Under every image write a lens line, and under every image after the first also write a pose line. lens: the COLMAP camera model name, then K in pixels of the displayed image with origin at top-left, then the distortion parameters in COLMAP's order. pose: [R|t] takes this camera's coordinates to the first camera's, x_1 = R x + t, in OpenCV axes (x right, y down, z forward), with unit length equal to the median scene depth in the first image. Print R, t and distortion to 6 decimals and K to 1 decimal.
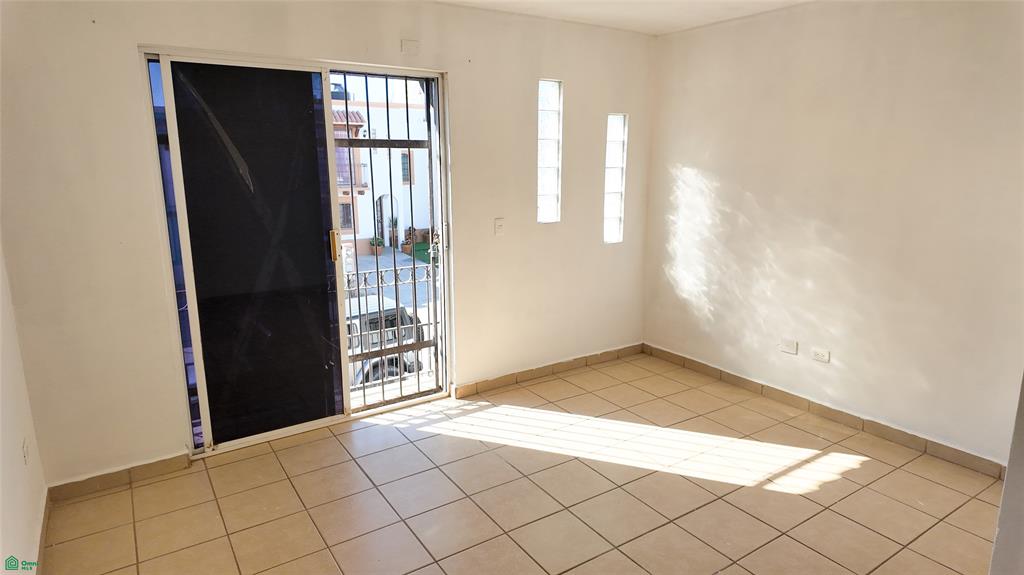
lens RADIAL K [[599.5, 0, 505.7], [0, 599.5, 287.8], [0, 0, 1]] dist [0.031260, -0.006401]
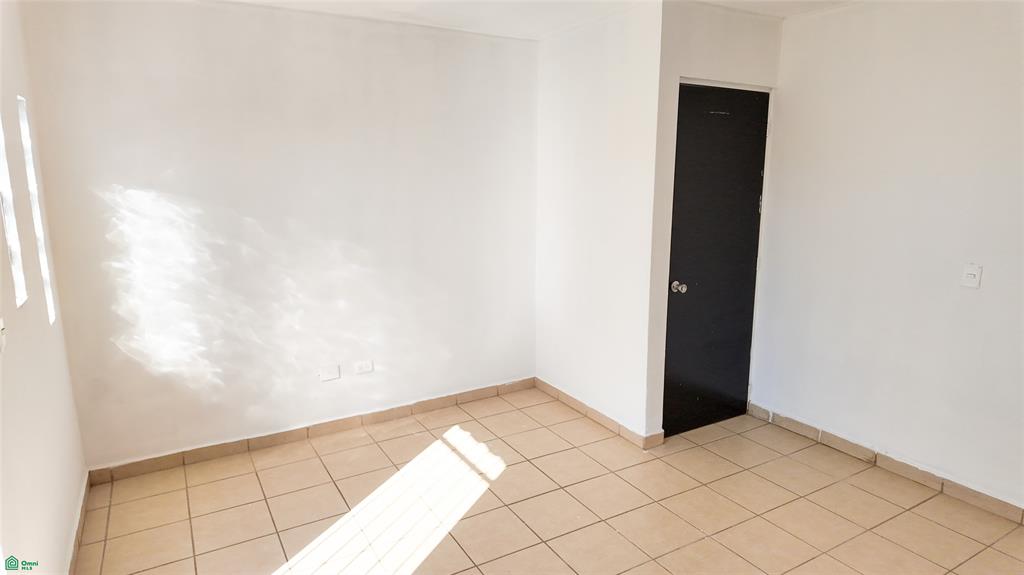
lens RADIAL K [[599.5, 0, 513.1], [0, 599.5, 283.2], [0, 0, 1]] dist [0.031260, -0.006401]
pose [[0.028234, -0.169169, 0.985183, -0.418854], [0.210757, 0.964428, 0.159565, -0.125791], [-0.977131, 0.203129, 0.062883, 0.602548]]
